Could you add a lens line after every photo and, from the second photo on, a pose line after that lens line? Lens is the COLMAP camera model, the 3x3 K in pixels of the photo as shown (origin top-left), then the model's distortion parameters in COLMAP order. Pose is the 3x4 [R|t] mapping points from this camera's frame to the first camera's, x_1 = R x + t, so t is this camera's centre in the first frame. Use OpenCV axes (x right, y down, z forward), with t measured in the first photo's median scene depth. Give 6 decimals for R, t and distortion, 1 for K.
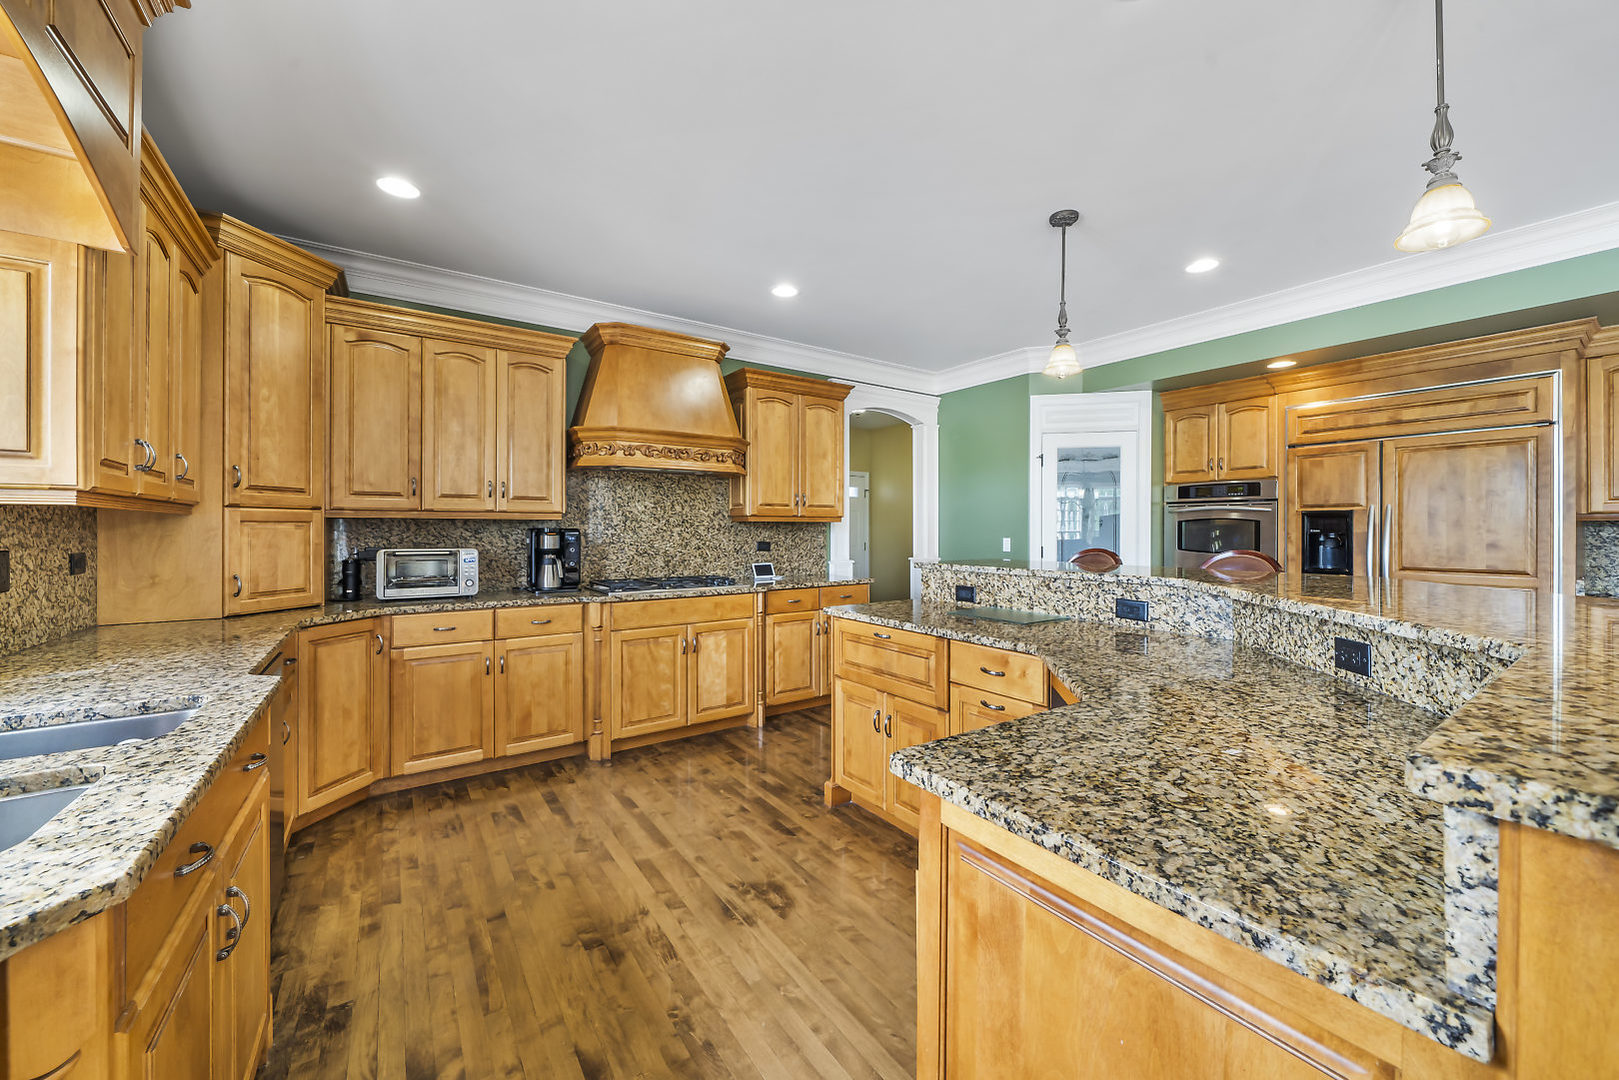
lens RADIAL K [[608.0, 0, 804.2], [0, 608.0, 529.8], [0, 0, 1]] dist [-0.000390, 0.000030]
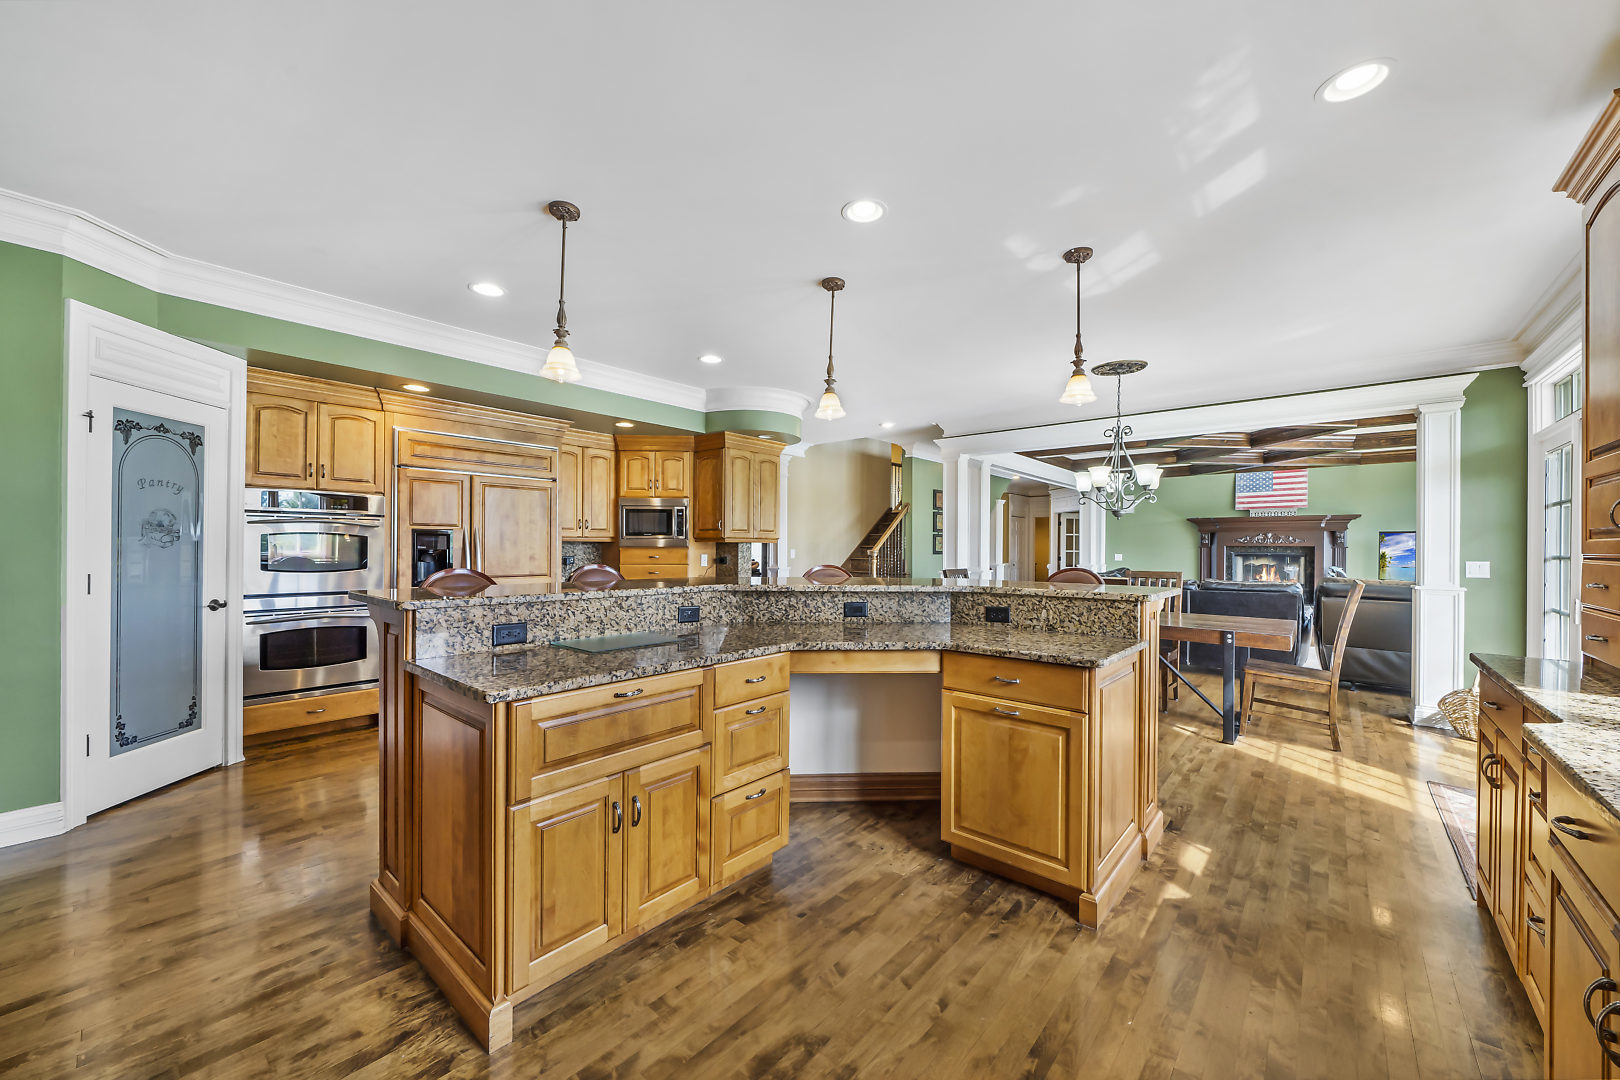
lens RADIAL K [[606.4, 0, 810.9], [0, 606.4, 546.6], [0, 0, 1]] dist [-0.003428, -0.000196]
pose [[-0.248952, 0.000882, 0.968515, -0.457837], [-0.005989, 0.999979, -0.002451, -0.001172], [-0.968497, -0.006410, -0.248942, 0.705372]]
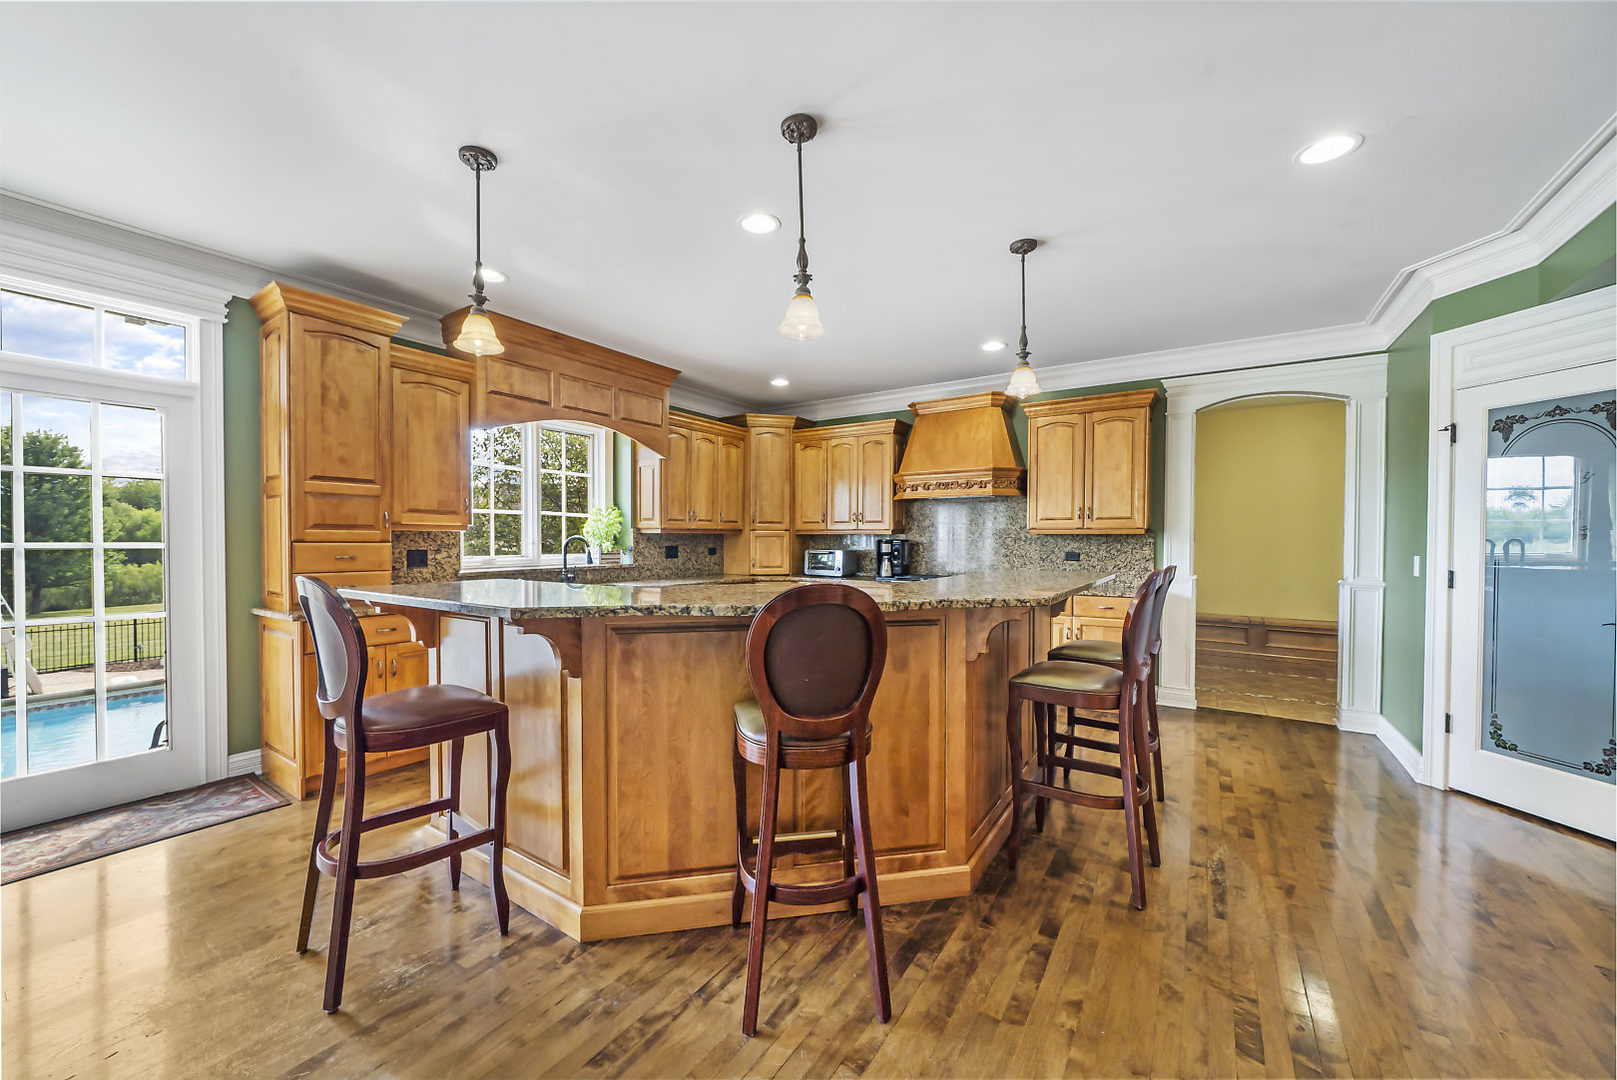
lens RADIAL K [[610.1, 0, 807.8], [0, 610.1, 550.8], [0, 0, 1]] dist [0.000648, -0.000222]
pose [[0.372899, 0.019306, -0.927671, 1.050187], [-0.003940, 0.999807, 0.019224, -0.003122], [0.927863, -0.003514, 0.372904, 0.209534]]
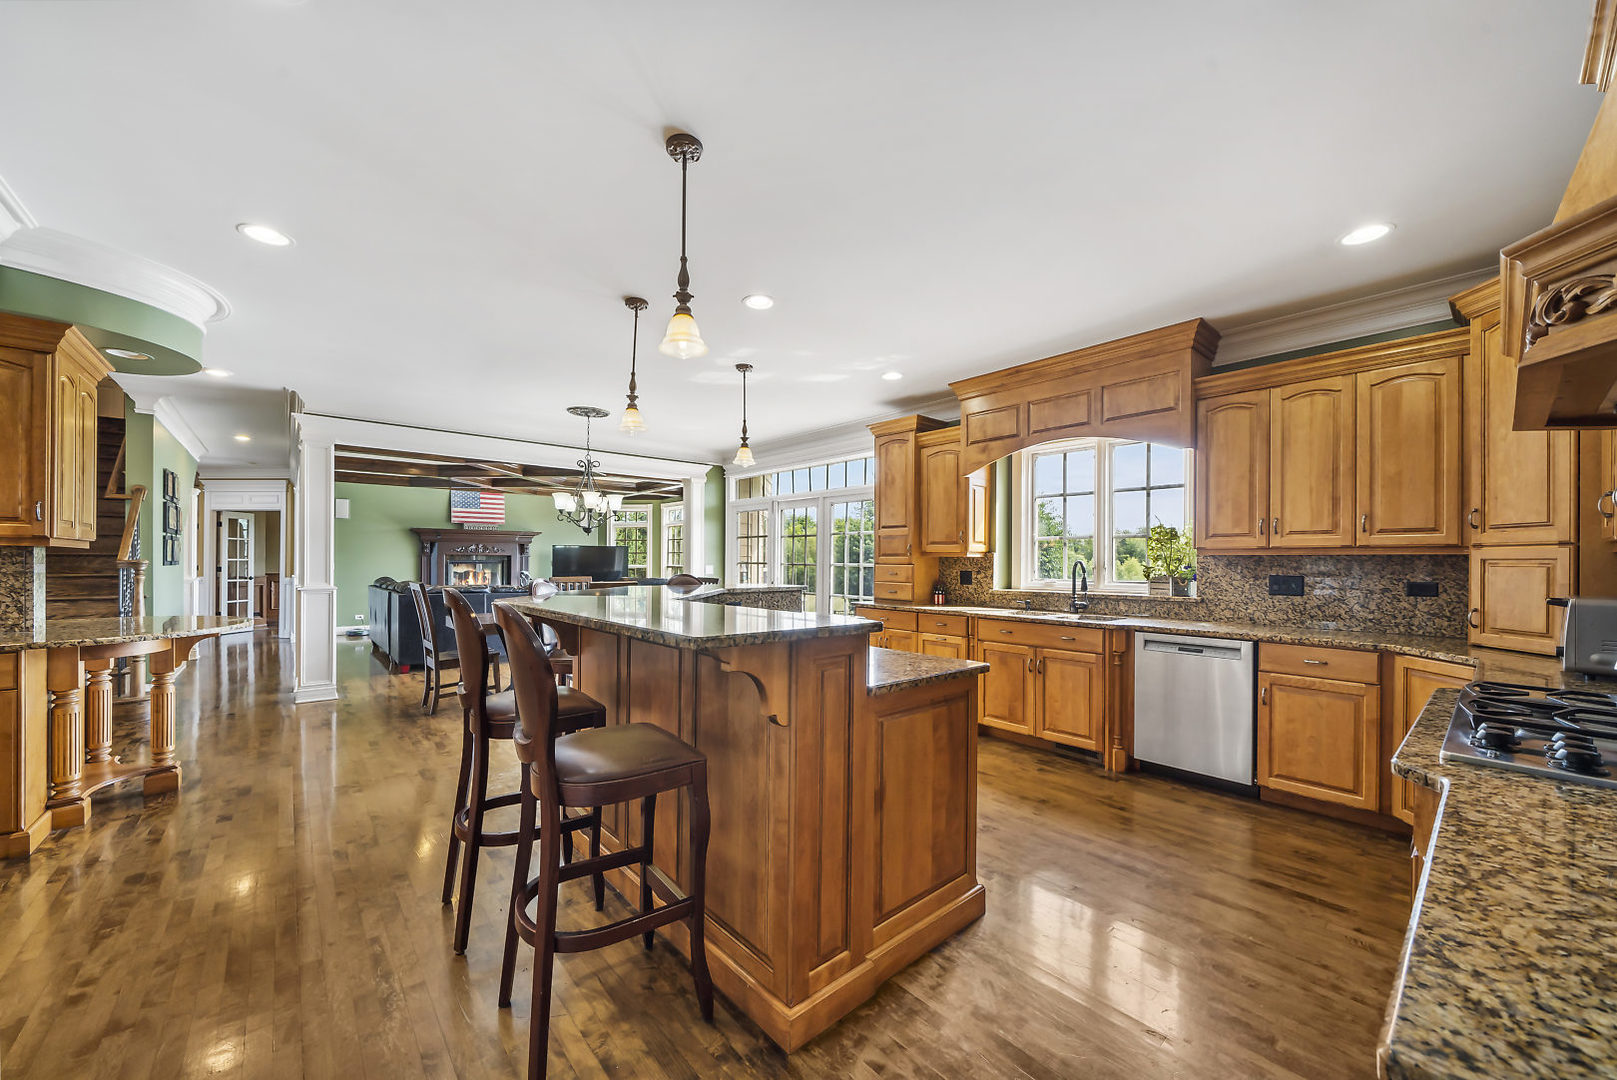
lens RADIAL K [[610.1, 0, 807.8], [0, 610.1, 550.8], [0, 0, 1]] dist [0.000648, -0.000222]
pose [[-0.993281, -0.007788, -0.115465, 0.289318], [-0.006048, 0.999863, -0.015411, -0.004479], [0.115569, -0.014609, -0.993192, 1.444776]]
